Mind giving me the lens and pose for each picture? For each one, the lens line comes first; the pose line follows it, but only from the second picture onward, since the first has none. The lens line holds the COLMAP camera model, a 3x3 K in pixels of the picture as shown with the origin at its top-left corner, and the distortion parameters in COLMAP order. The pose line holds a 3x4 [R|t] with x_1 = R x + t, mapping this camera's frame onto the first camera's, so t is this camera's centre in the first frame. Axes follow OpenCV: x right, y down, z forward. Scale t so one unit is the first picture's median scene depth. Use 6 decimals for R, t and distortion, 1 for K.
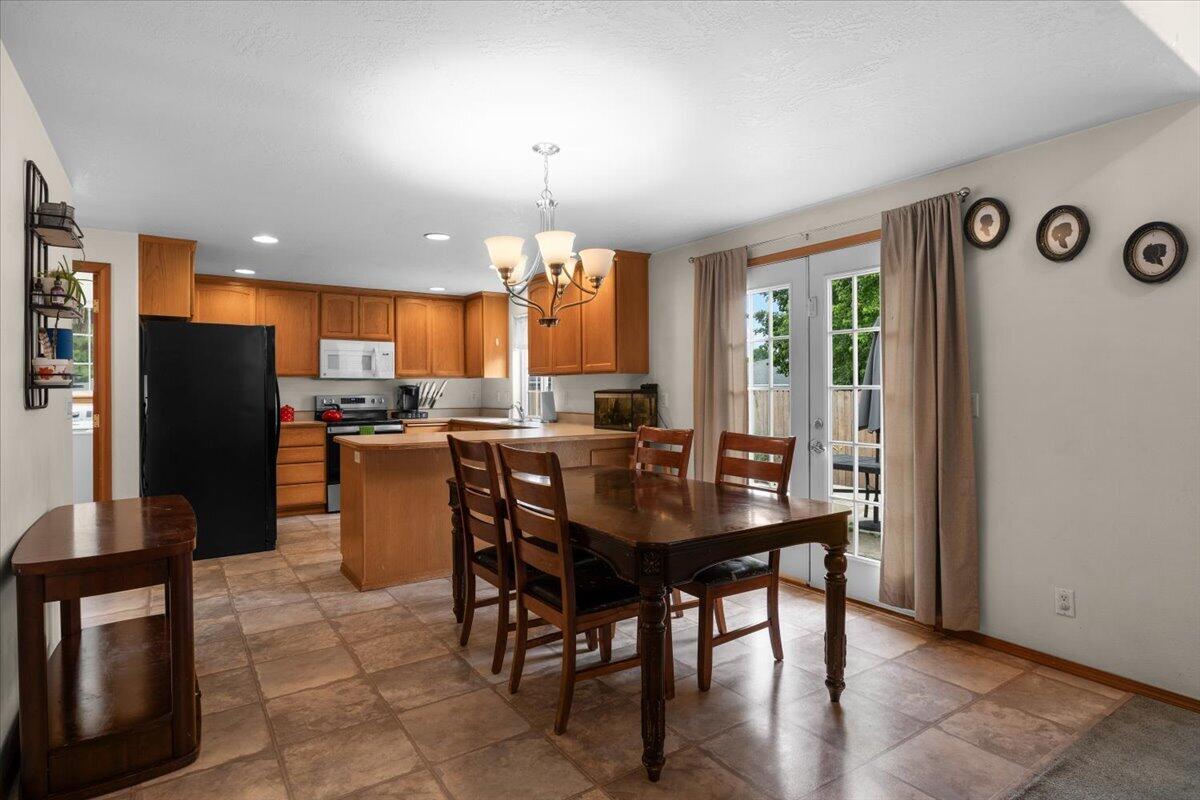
lens RADIAL K [[626.9, 0, 593.9], [0, 626.9, 392.5], [0, 0, 1]] dist [-0.007611, -0.000020]
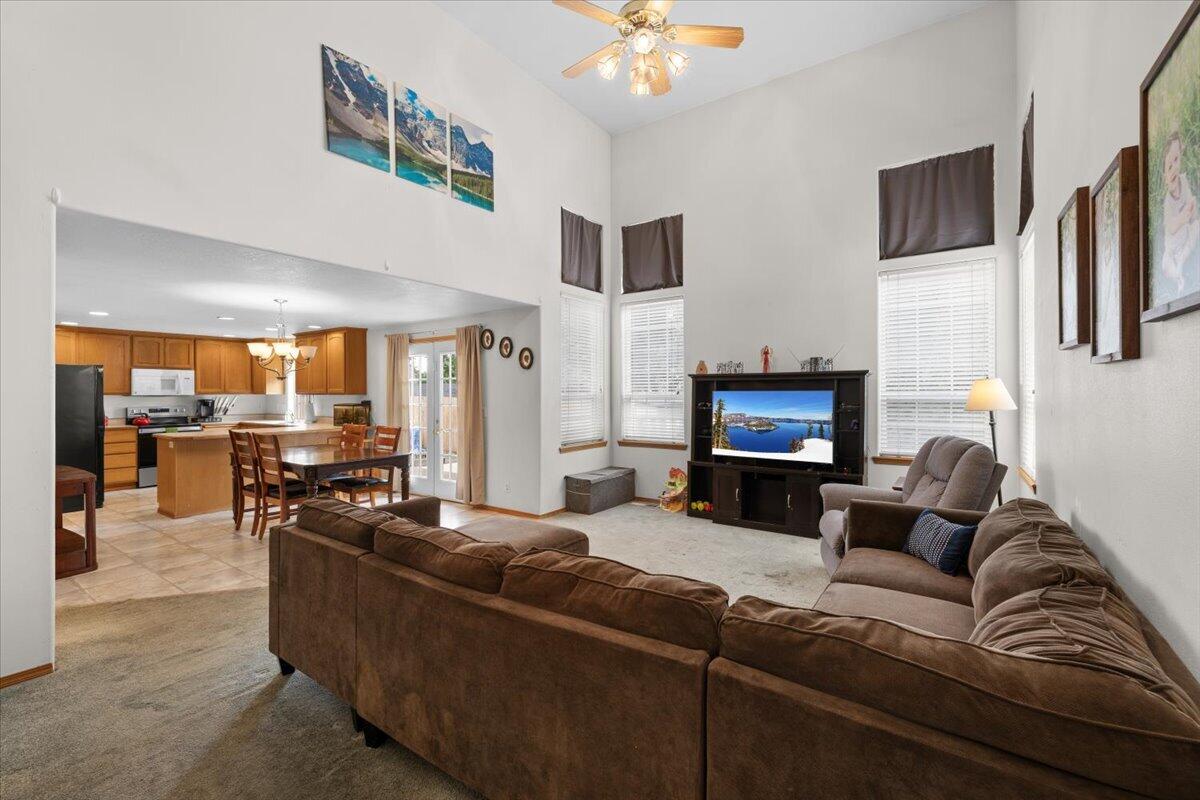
lens RADIAL K [[535.8, 0, 608.5], [0, 535.8, 391.7], [0, 0, 1]] dist [0.004312, -0.000169]
pose [[0.936958, 0.000610, 0.349442, 0.186278], [0.001287, 0.999986, -0.005197, -0.027825], [-0.349440, 0.005320, 0.936944, -0.637359]]
